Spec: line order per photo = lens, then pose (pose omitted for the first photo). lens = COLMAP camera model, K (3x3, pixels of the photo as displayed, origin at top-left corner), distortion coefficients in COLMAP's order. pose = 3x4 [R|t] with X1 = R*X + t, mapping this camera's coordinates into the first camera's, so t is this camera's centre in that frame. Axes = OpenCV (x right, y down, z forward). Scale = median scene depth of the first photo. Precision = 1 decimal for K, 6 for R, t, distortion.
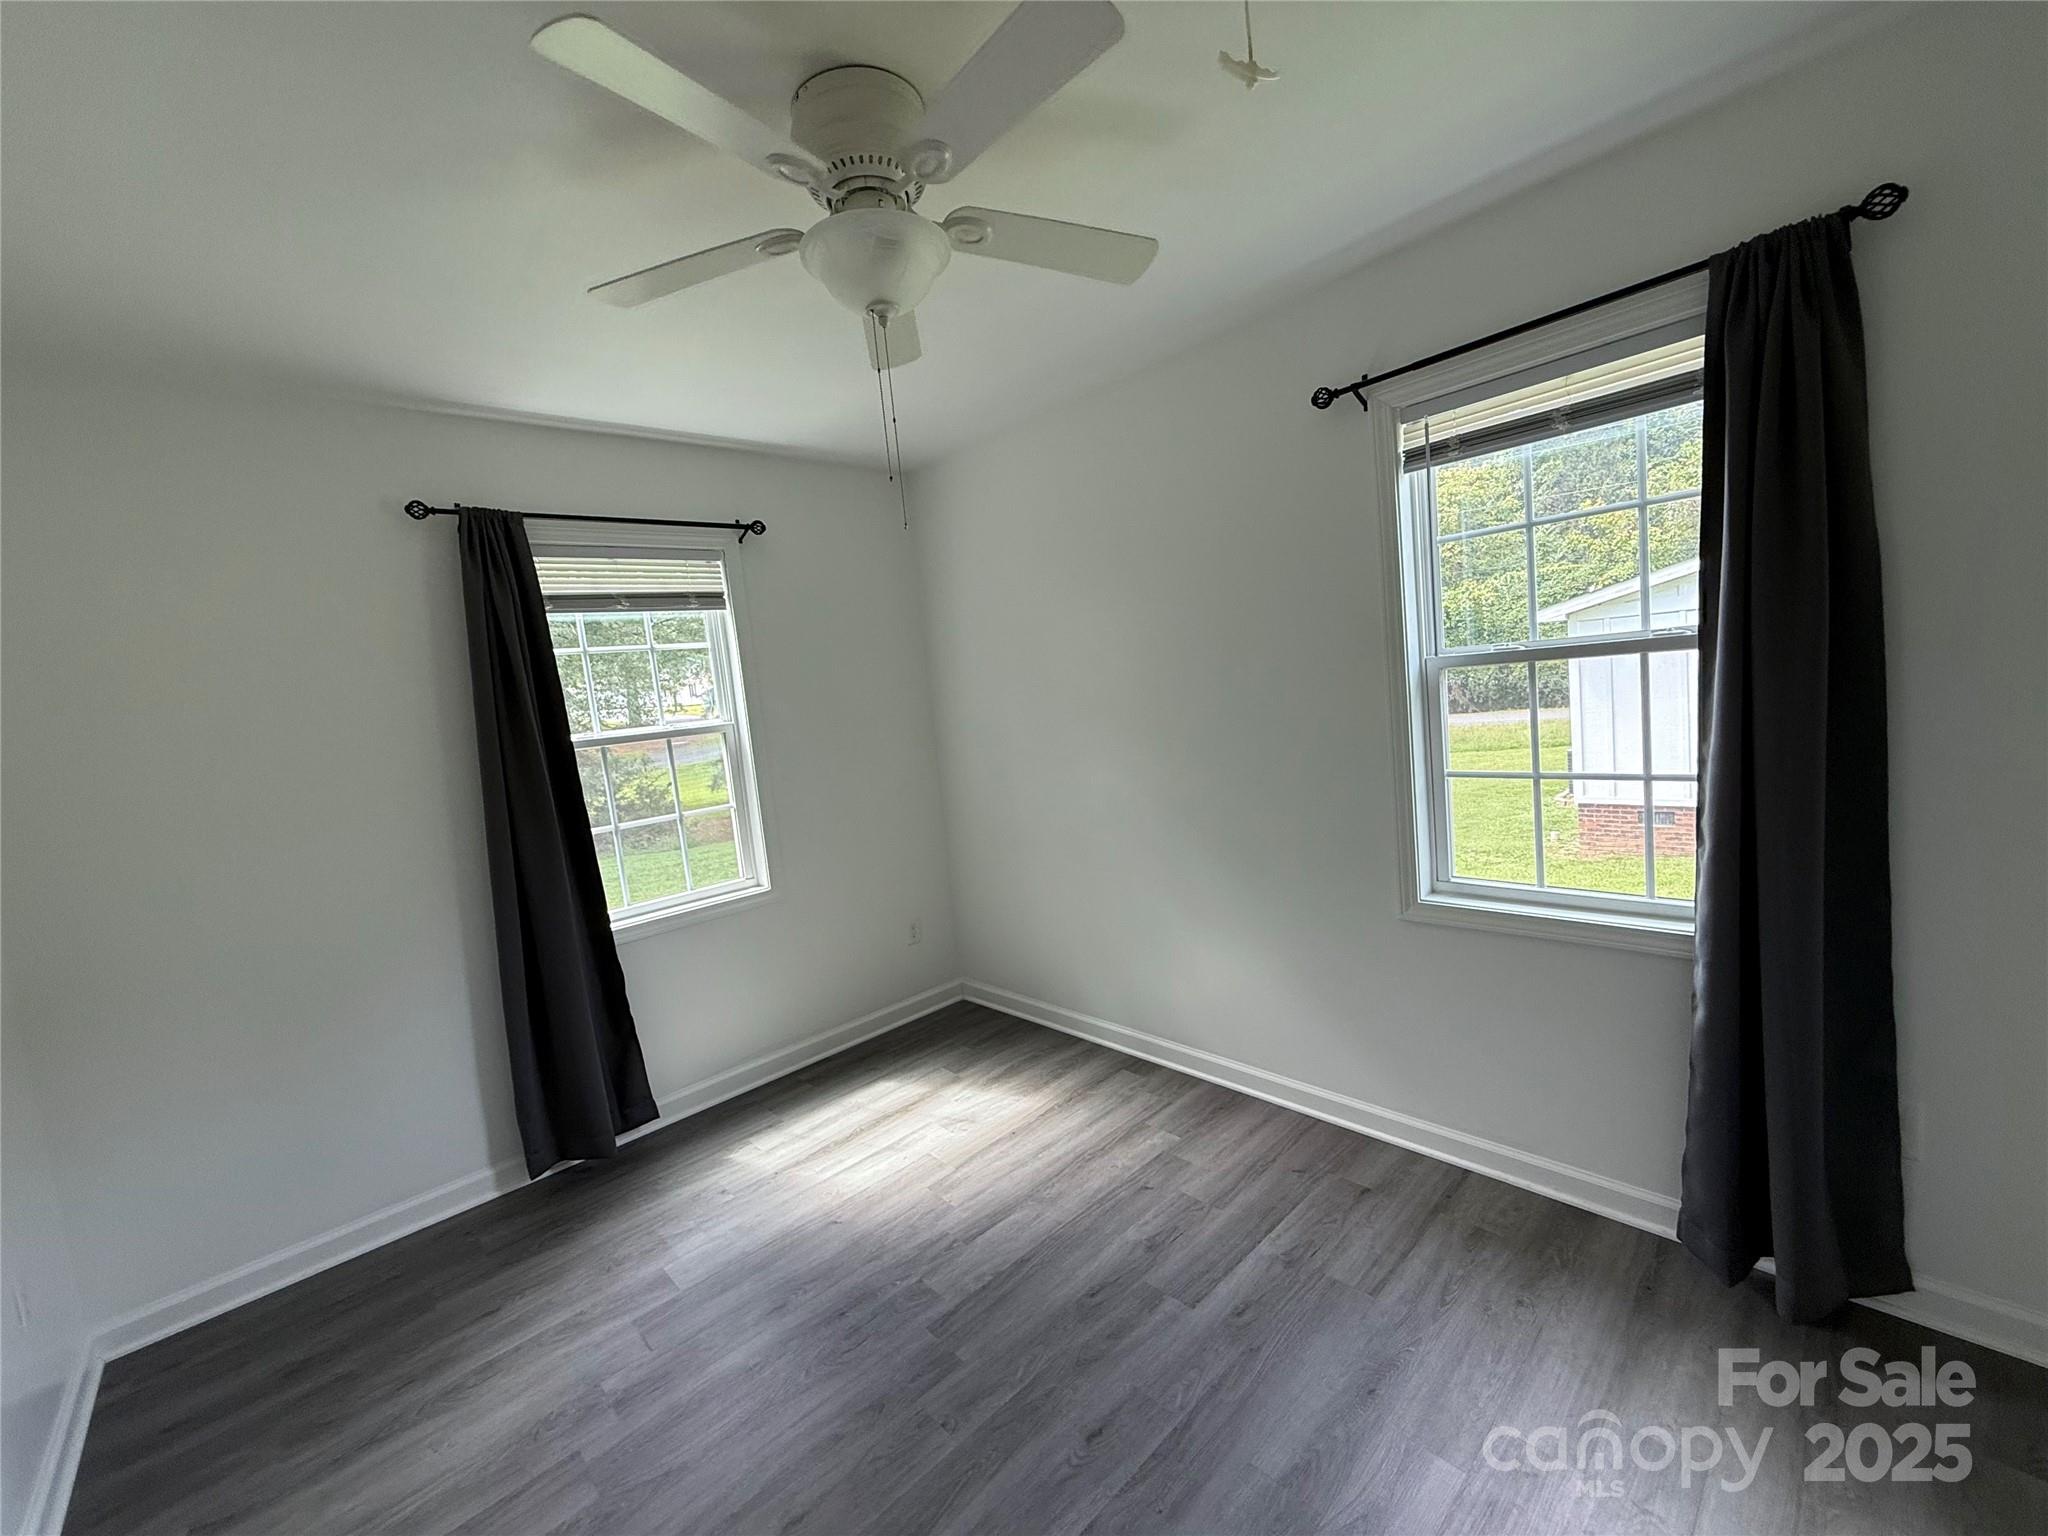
lens RADIAL K [[822.0, 0, 1018.6], [0, 822.0, 765.1], [0, 0, 1]] dist [0.000591, 0.001086]
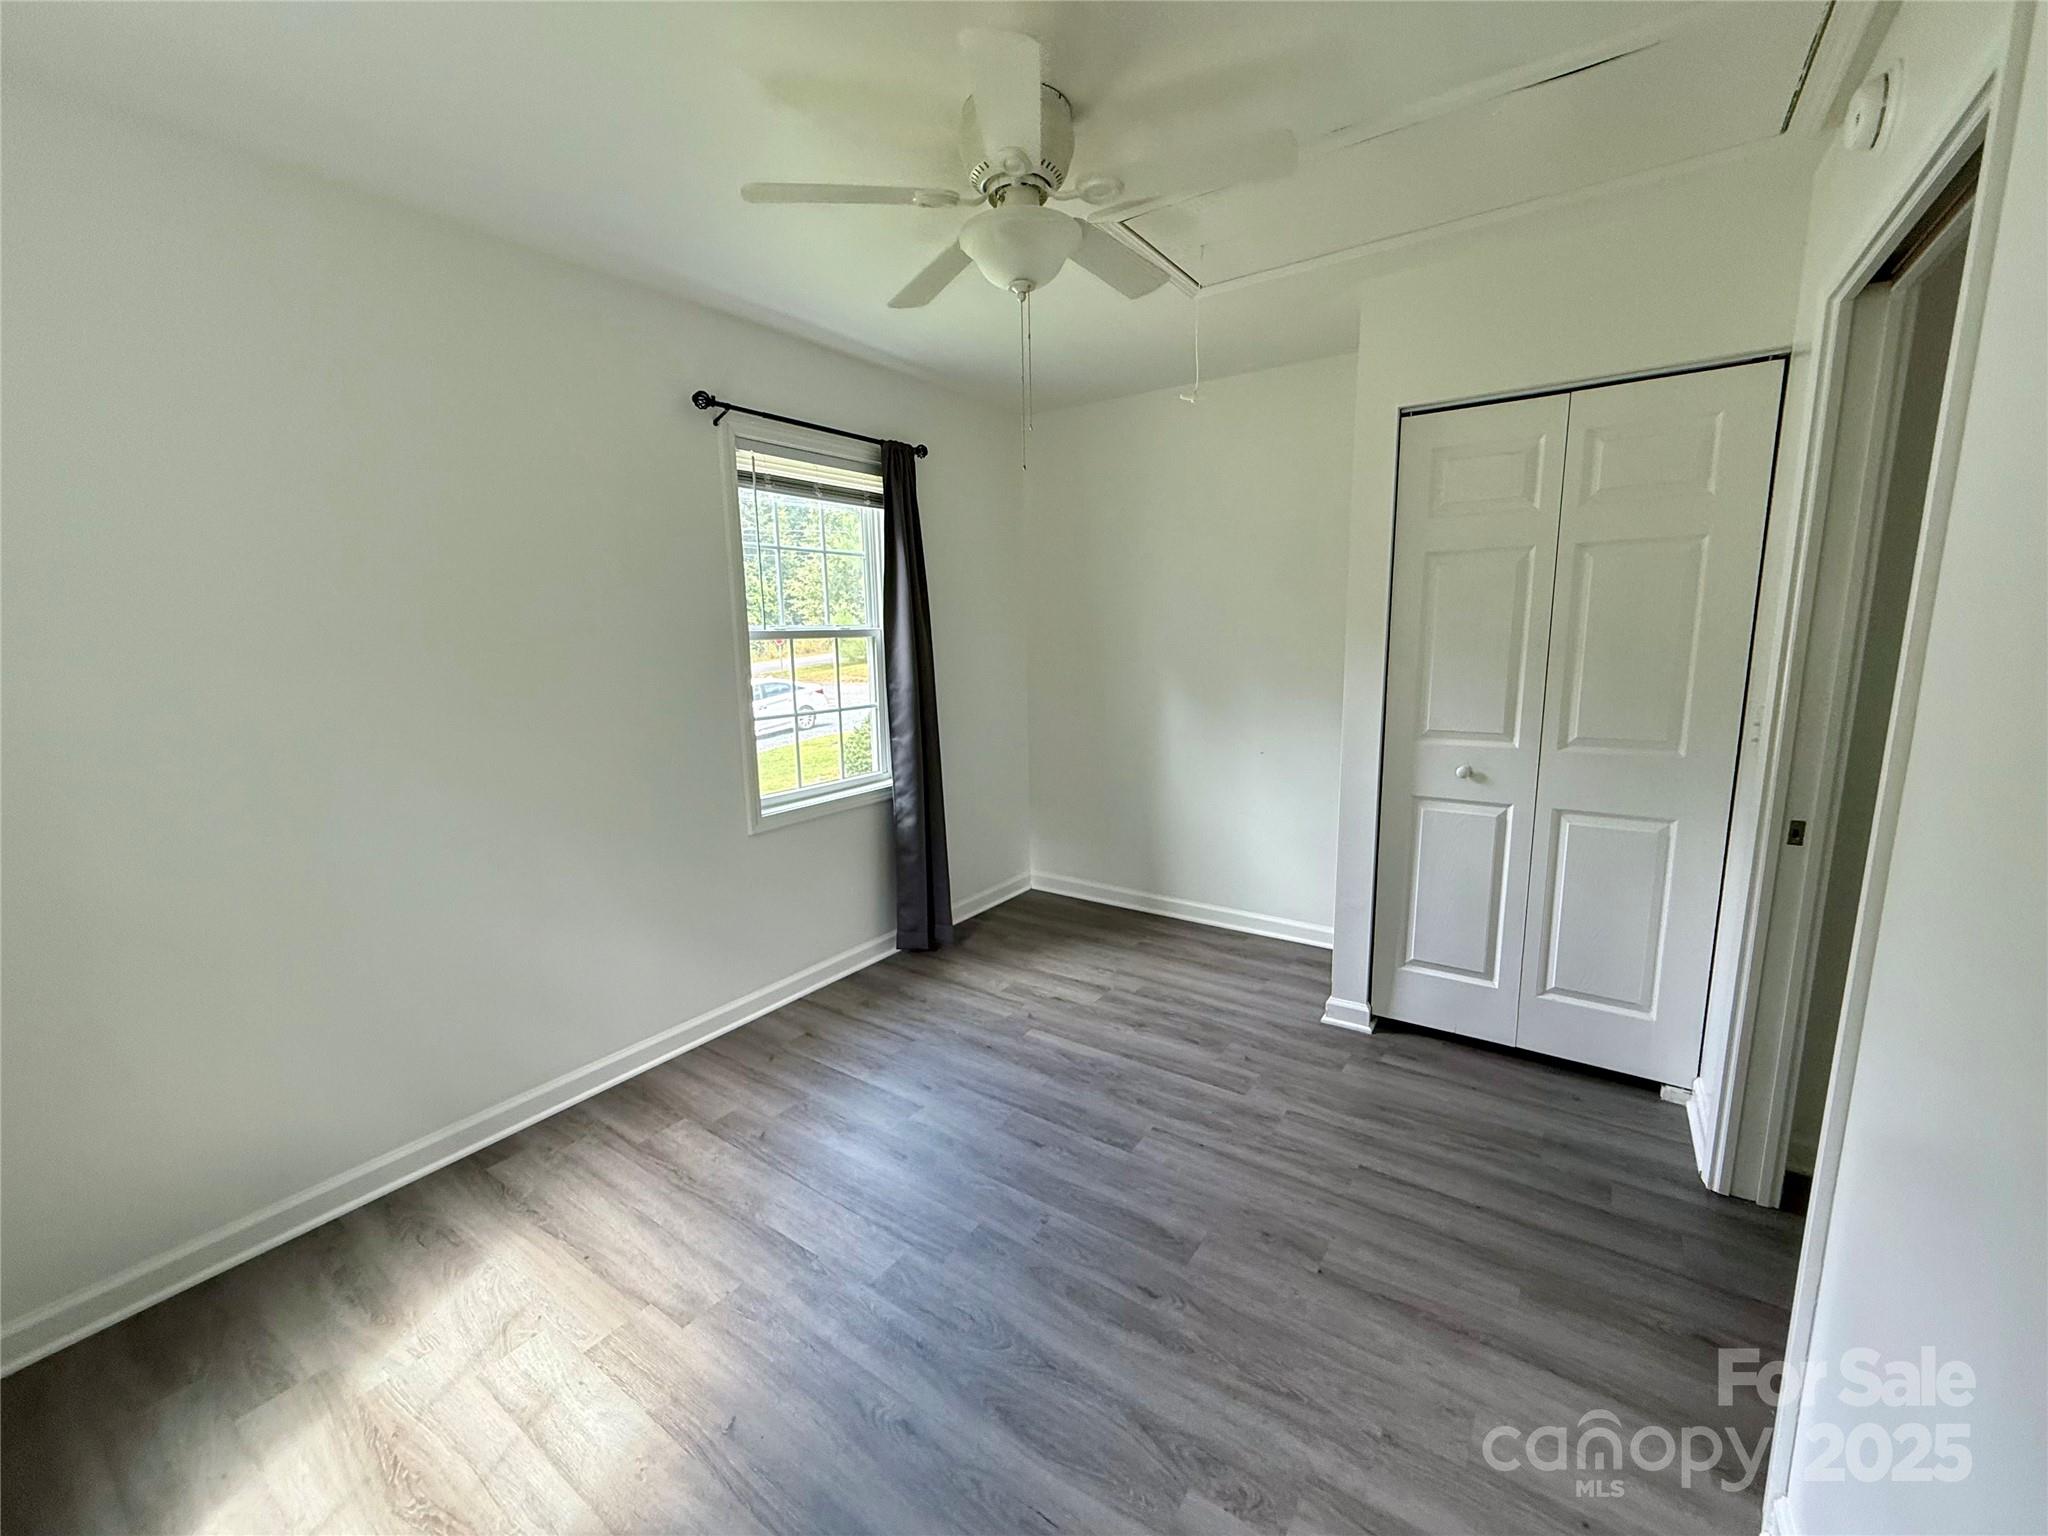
lens RADIAL K [[822.0, 0, 1018.6], [0, 822.0, 765.1], [0, 0, 1]] dist [0.000591, 0.001086]
pose [[-0.206780, -0.058284, 0.976650, -0.880433], [0.136035, 0.986815, 0.087693, 0.025961], [-0.968884, 0.150992, -0.196125, 0.850604]]
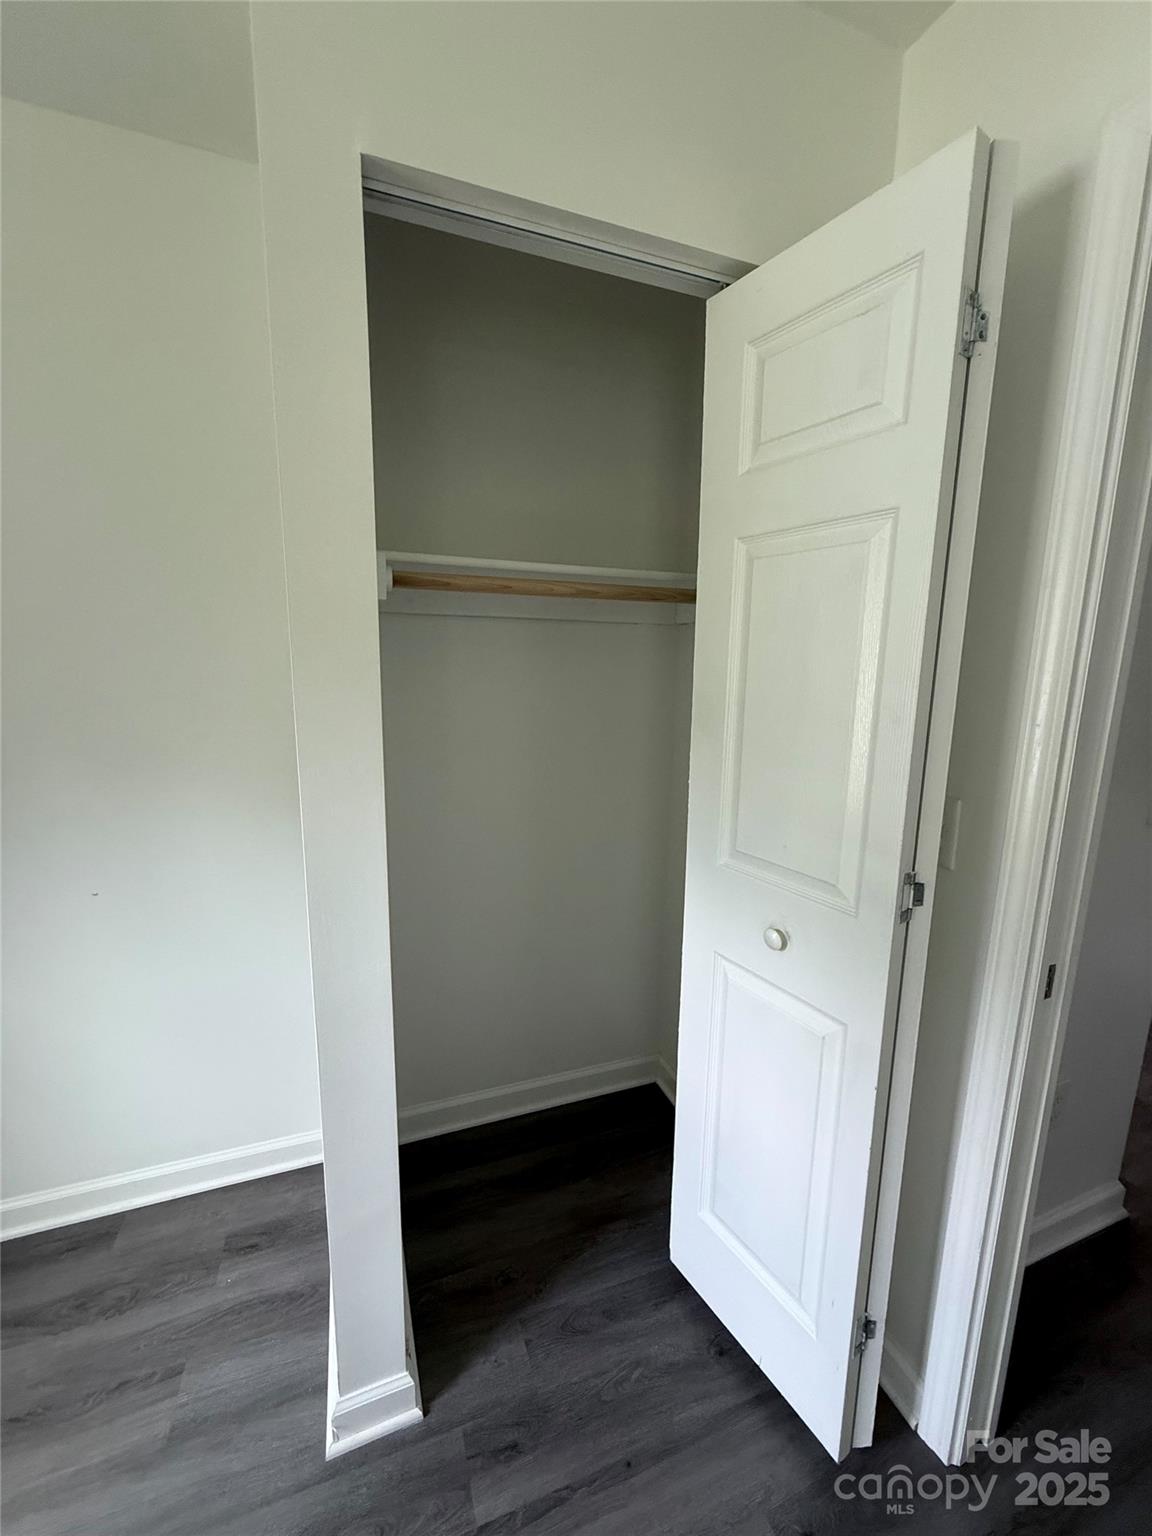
lens RADIAL K [[616.5, 0, 577.9], [0, 616.5, 764.4], [0, 0, 1]] dist [0.000591, 0.001086]
pose [[-0.919610, 0.017304, 0.392452, -0.114624], [0.112410, 0.968846, 0.220684, -0.005903], [-0.376407, 0.247059, -0.892905, 0.417639]]
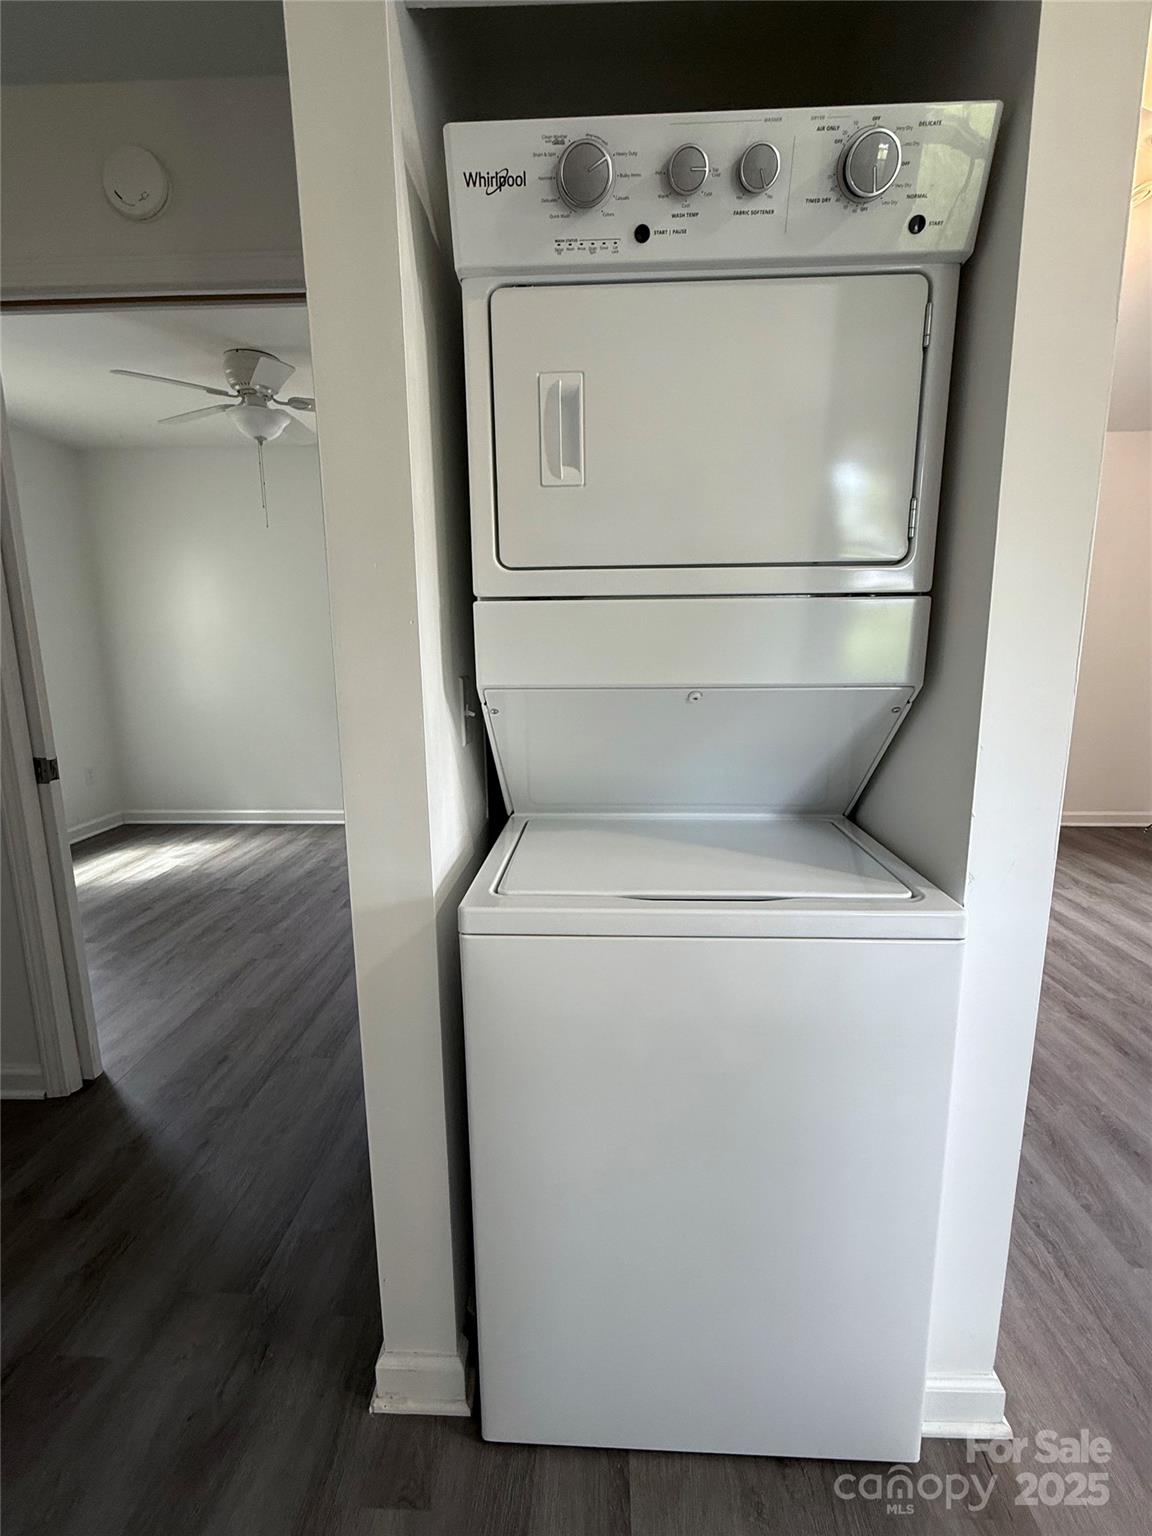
lens RADIAL K [[704.6, 0, 576.7], [0, 704.6, 766.2], [0, 0, 1]] dist [-0.000387, 0.000300]
pose [[0.707255, -0.031409, 0.706261, -0.656199], [0.003083, 0.999140, 0.041347, 0.228885], [-0.706952, -0.027065, 0.706743, -0.785564]]
